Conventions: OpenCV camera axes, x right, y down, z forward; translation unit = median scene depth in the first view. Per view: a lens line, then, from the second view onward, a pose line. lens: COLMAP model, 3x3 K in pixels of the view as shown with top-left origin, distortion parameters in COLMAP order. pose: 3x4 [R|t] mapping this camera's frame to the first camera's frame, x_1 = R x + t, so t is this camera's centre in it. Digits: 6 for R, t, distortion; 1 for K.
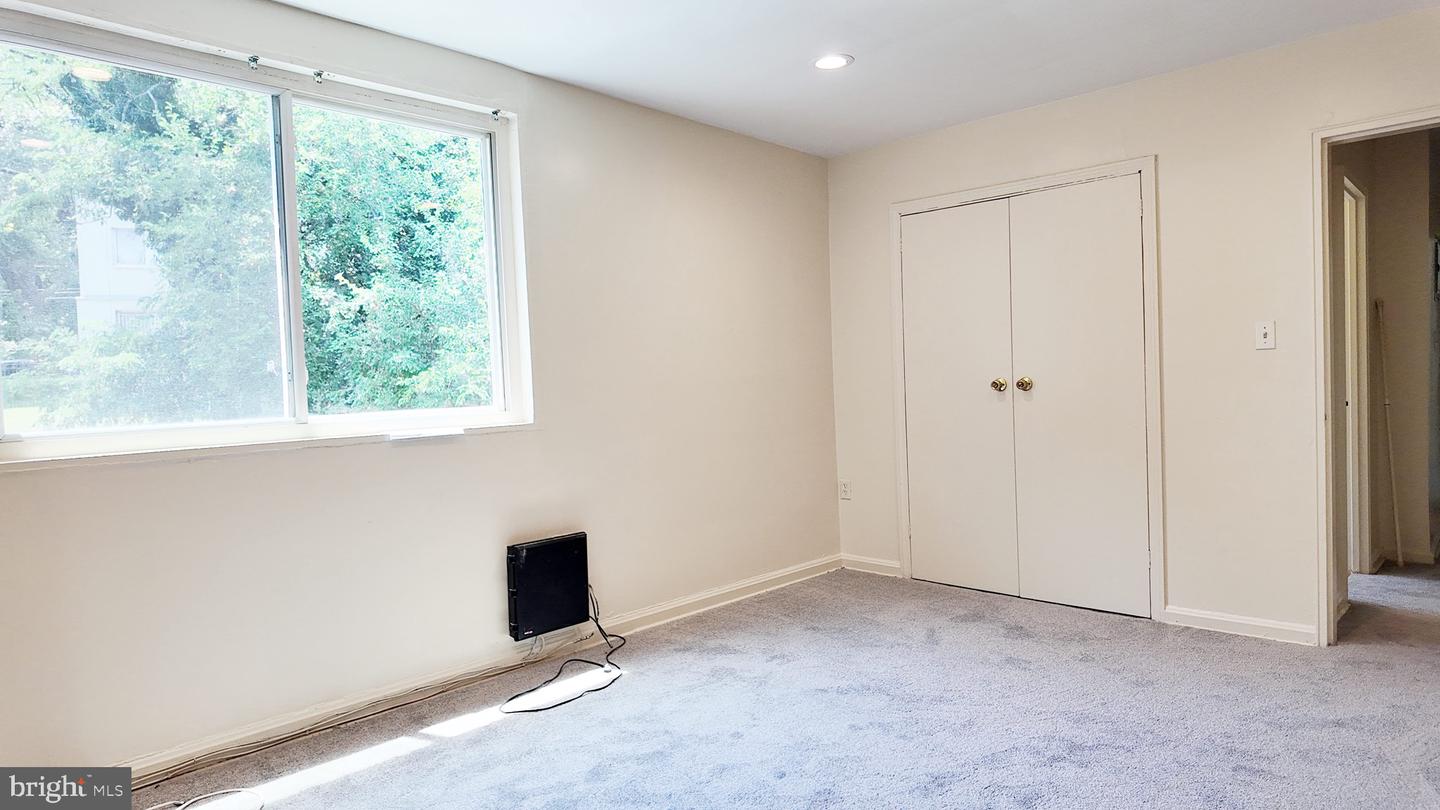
lens RADIAL K [[813.0, 0, 722.9], [0, 813.0, 410.4], [0, 0, 1]] dist [0.002425, -0.009527]
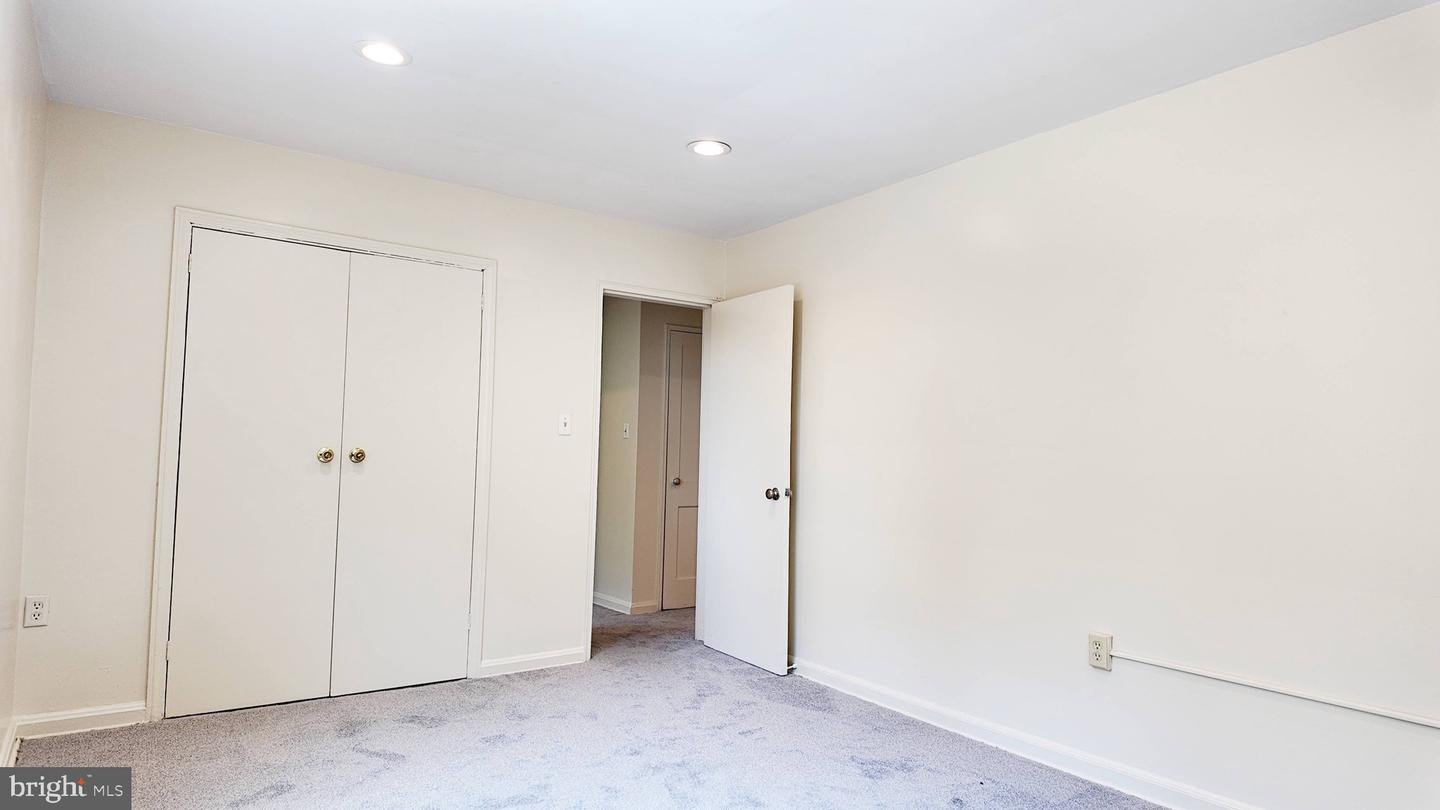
lens RADIAL K [[813.0, 0, 725.0], [0, 813.0, 407.4], [0, 0, 1]] dist [0.002425, -0.009527]
pose [[0.195202, 0.093233, 0.976322, -0.506827], [0.009496, 0.995245, -0.096938, 0.007802], [-0.980717, 0.028193, 0.193388, 0.462420]]
